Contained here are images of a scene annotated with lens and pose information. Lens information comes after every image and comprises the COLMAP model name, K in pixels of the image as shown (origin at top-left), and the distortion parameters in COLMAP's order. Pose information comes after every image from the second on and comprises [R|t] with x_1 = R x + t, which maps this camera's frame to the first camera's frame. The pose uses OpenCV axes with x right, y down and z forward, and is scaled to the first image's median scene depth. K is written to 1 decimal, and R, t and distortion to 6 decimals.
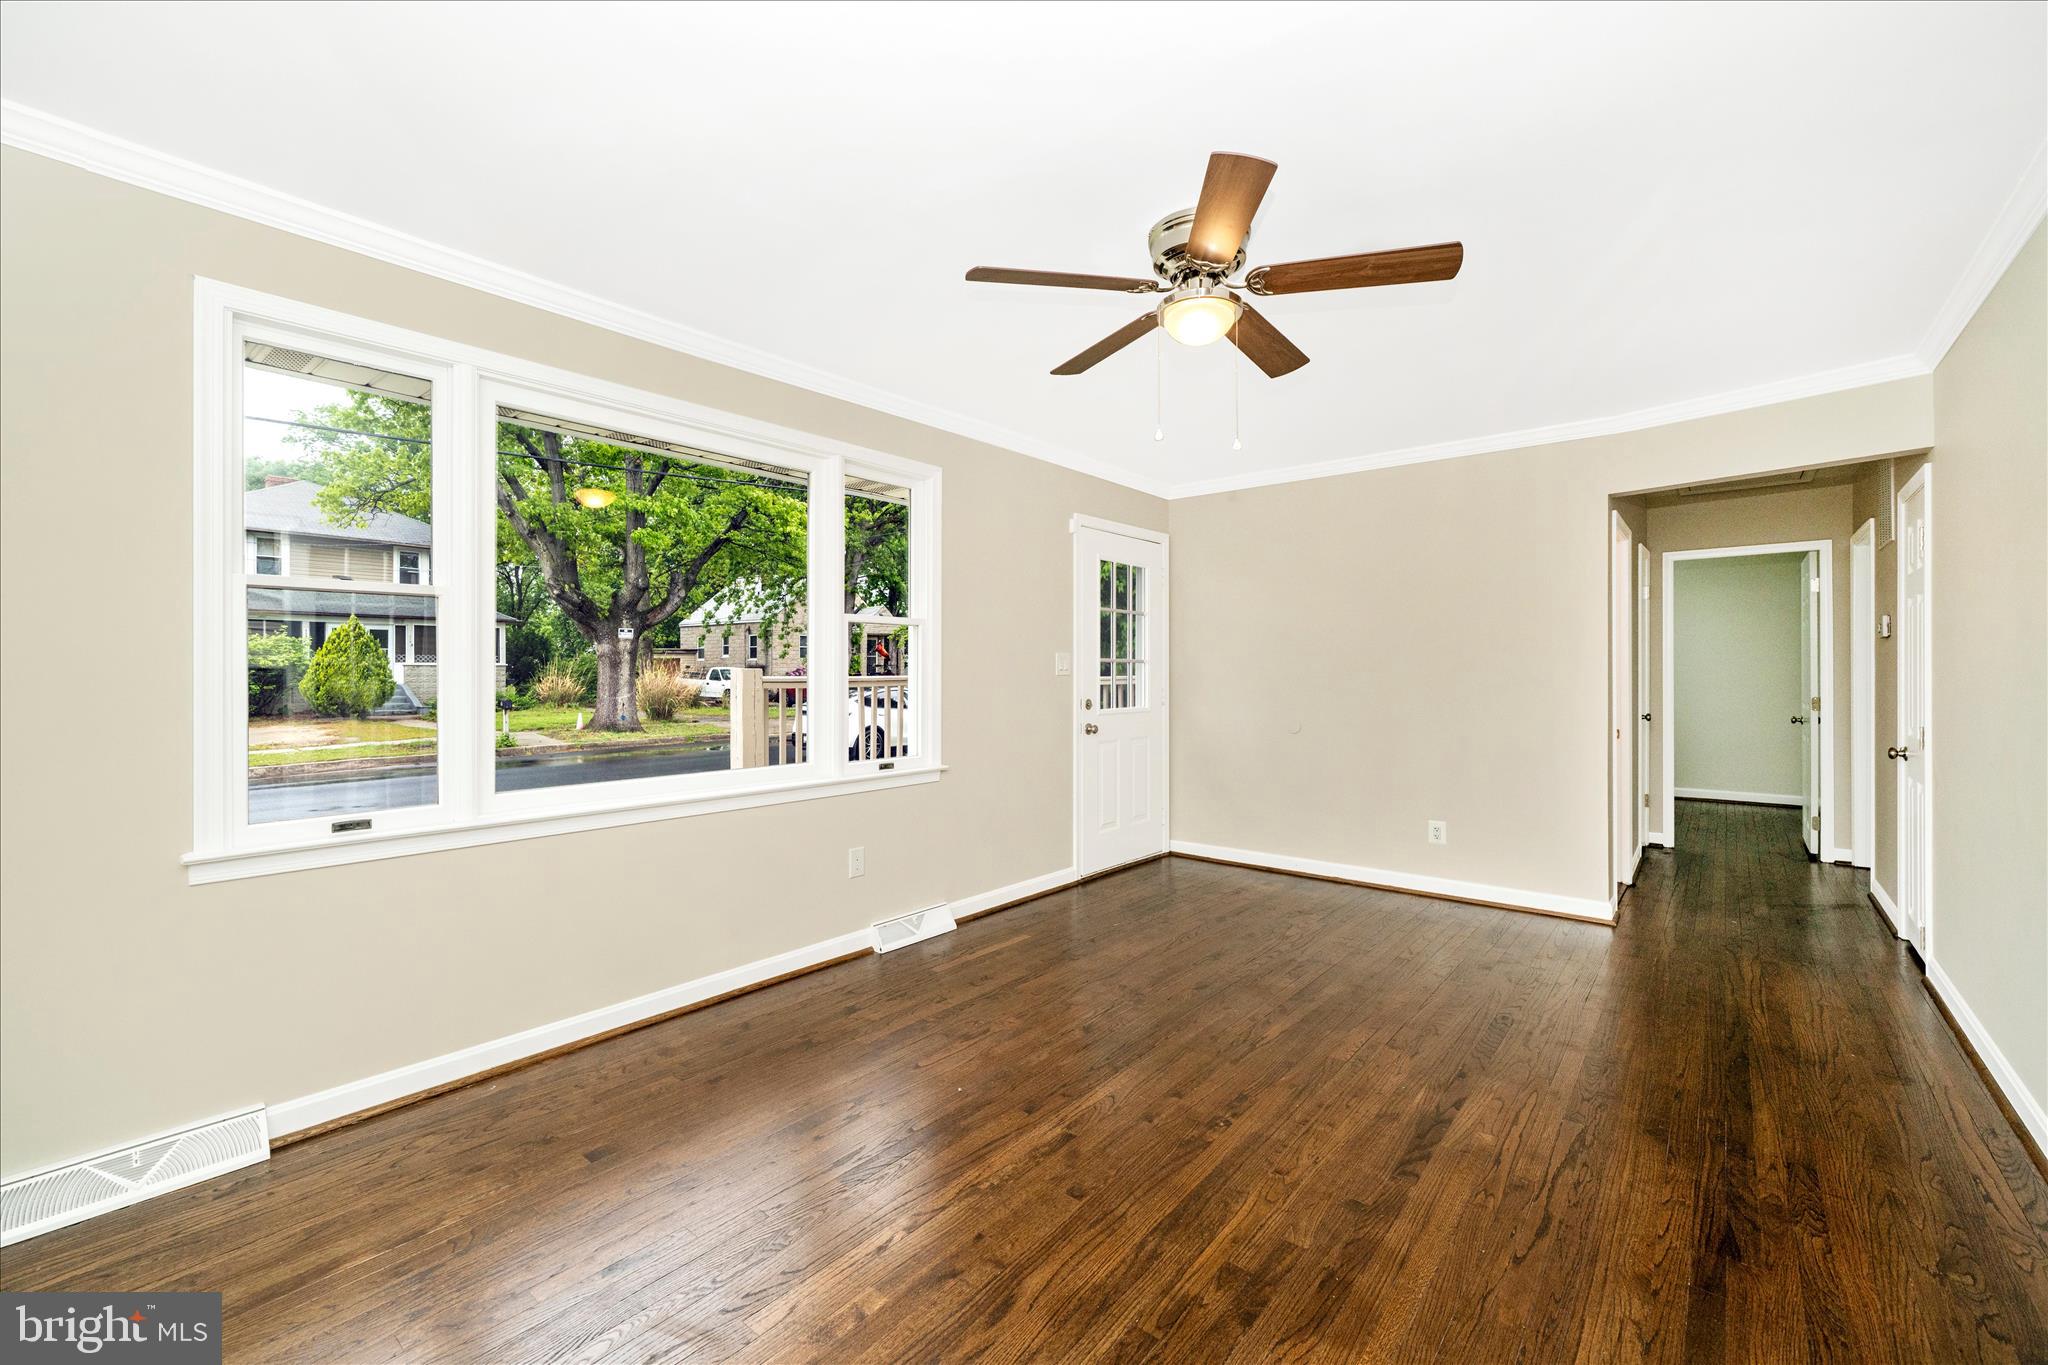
lens RADIAL K [[818.5, 0, 1021.7], [0, 818.5, 673.9], [0, 0, 1]] dist [-0.000015, 0.000048]
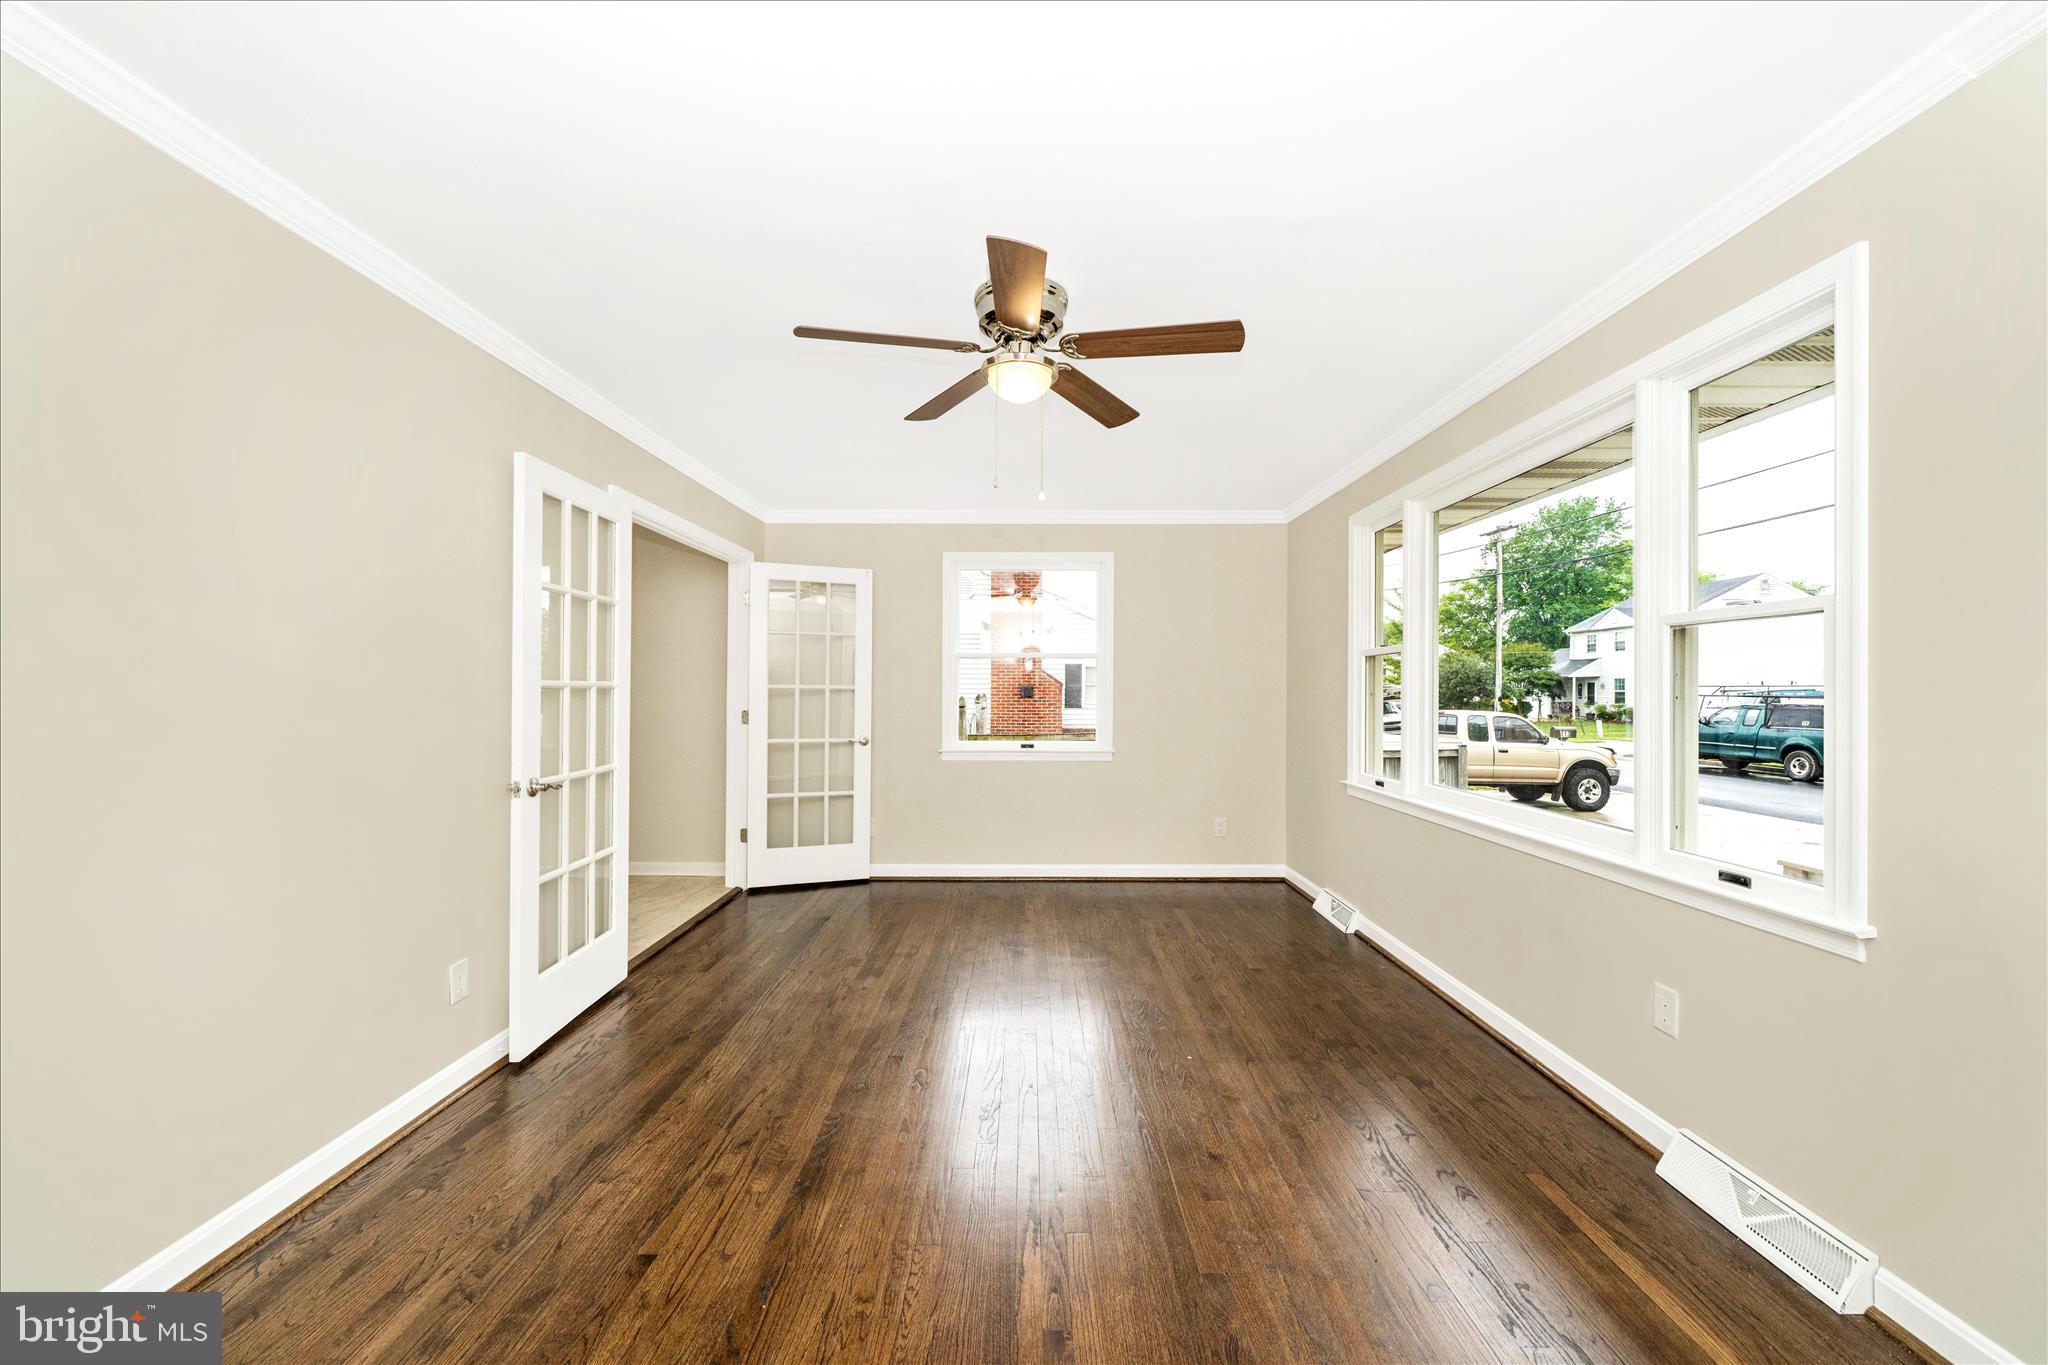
lens RADIAL K [[782.2, 0, 1044.1], [0, 782.2, 684.7], [0, 0, 1]] dist [-0.000839, -0.000401]
pose [[-0.752104, -0.004157, -0.659032, 0.538099], [-0.001244, 0.999987, -0.004888, -0.013611], [0.659044, -0.002856, -0.752099, 1.116351]]
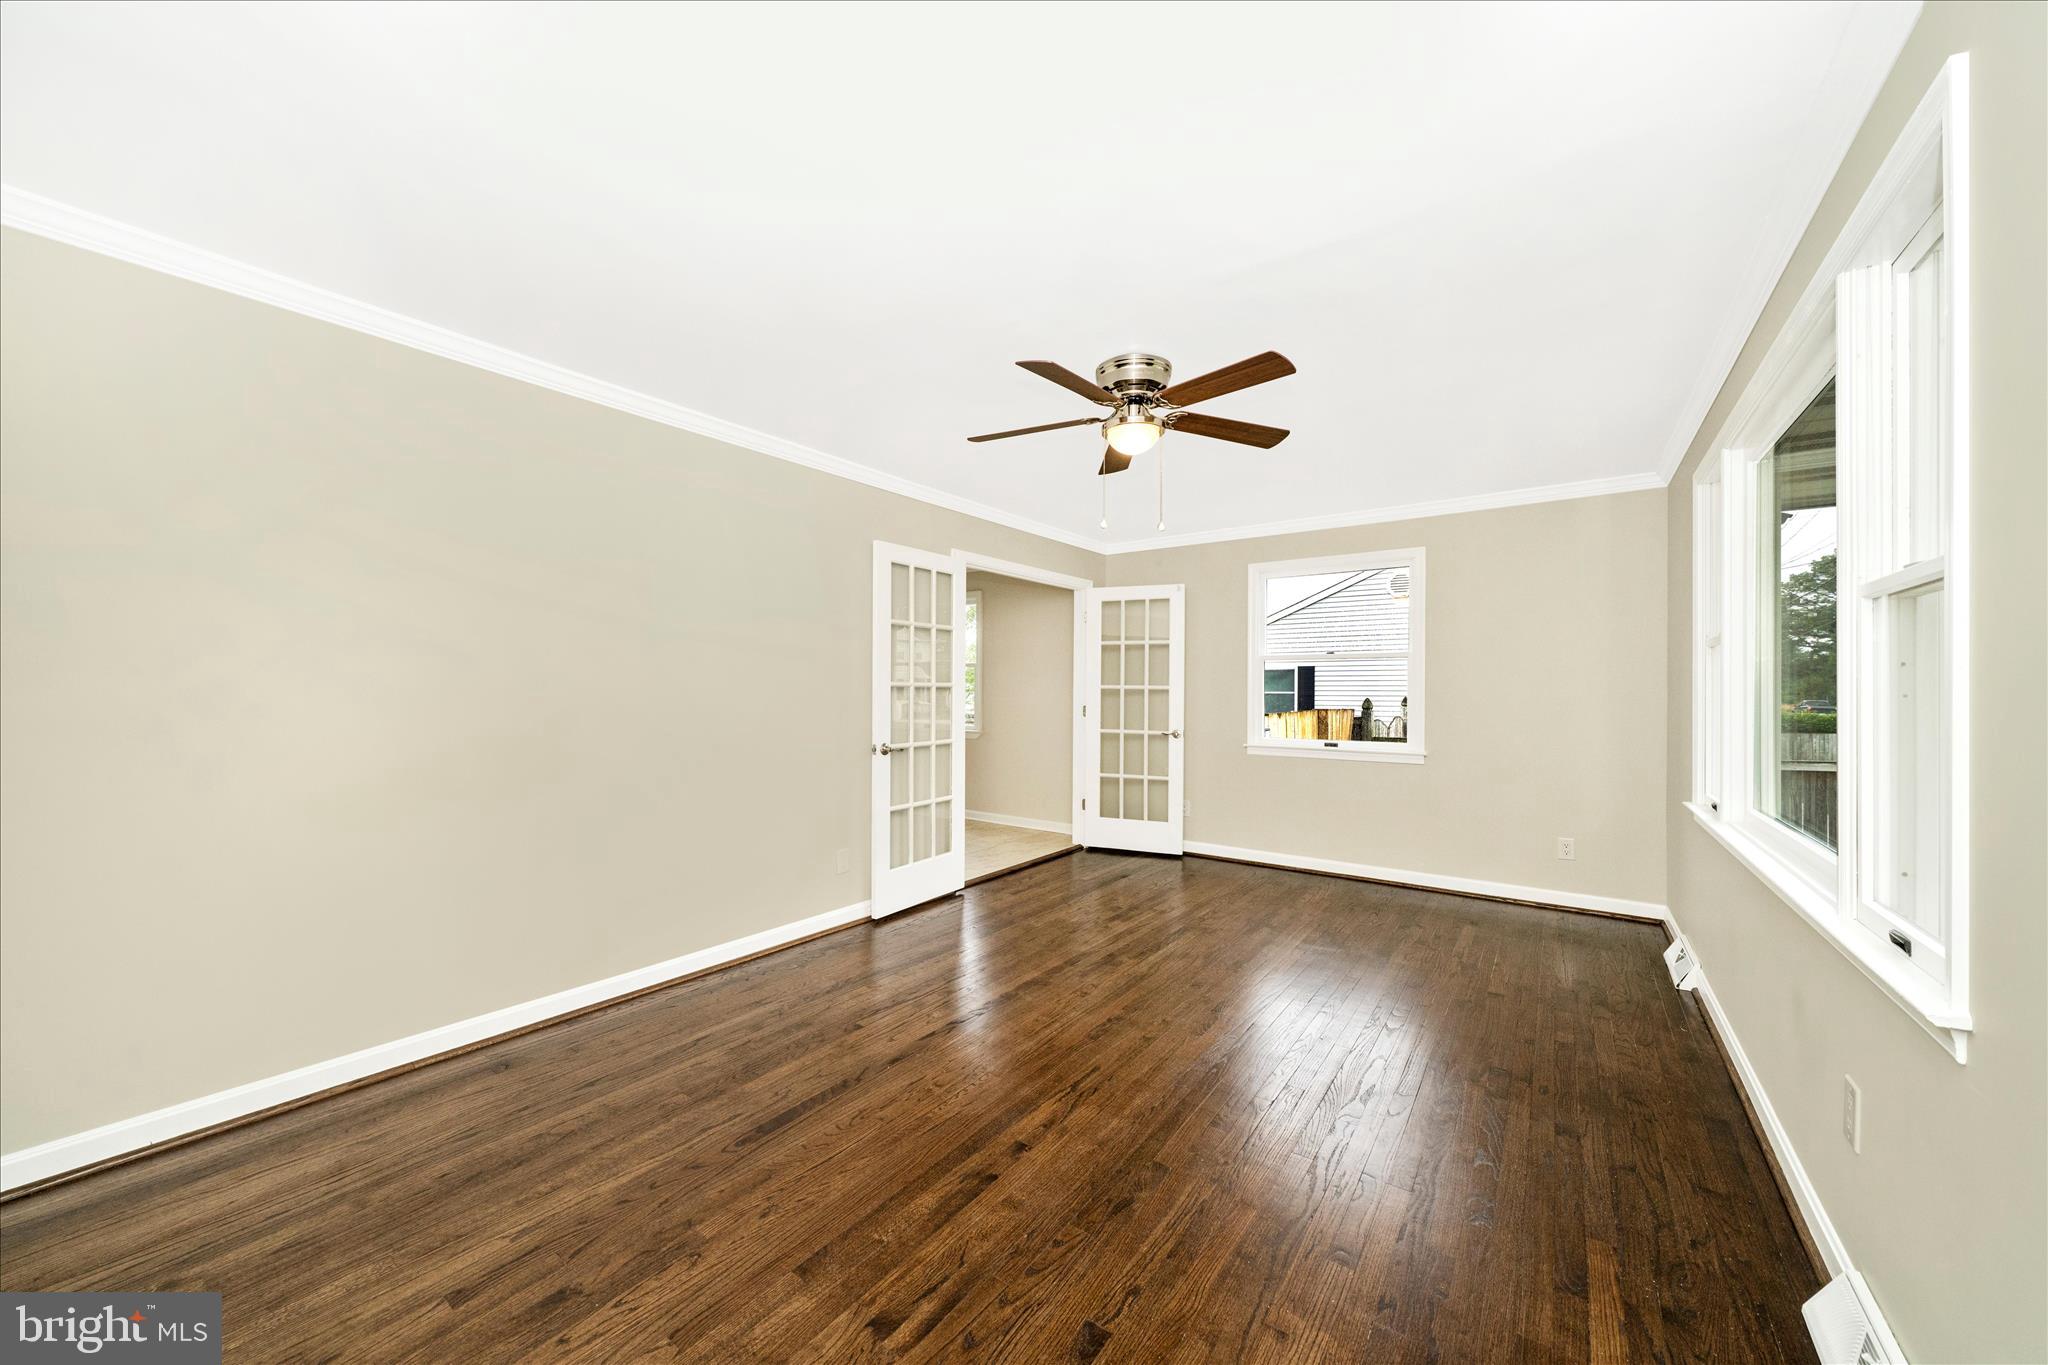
lens RADIAL K [[744.4, 0, 1027.8], [0, 744.4, 685.9], [0, 0, 1]] dist [-0.001081, -0.000217]
pose [[-0.997323, -0.003114, -0.073054, 0.292618], [-0.002667, 0.999977, -0.006212, -0.008508], [0.073072, -0.006001, -0.997309, 1.363677]]
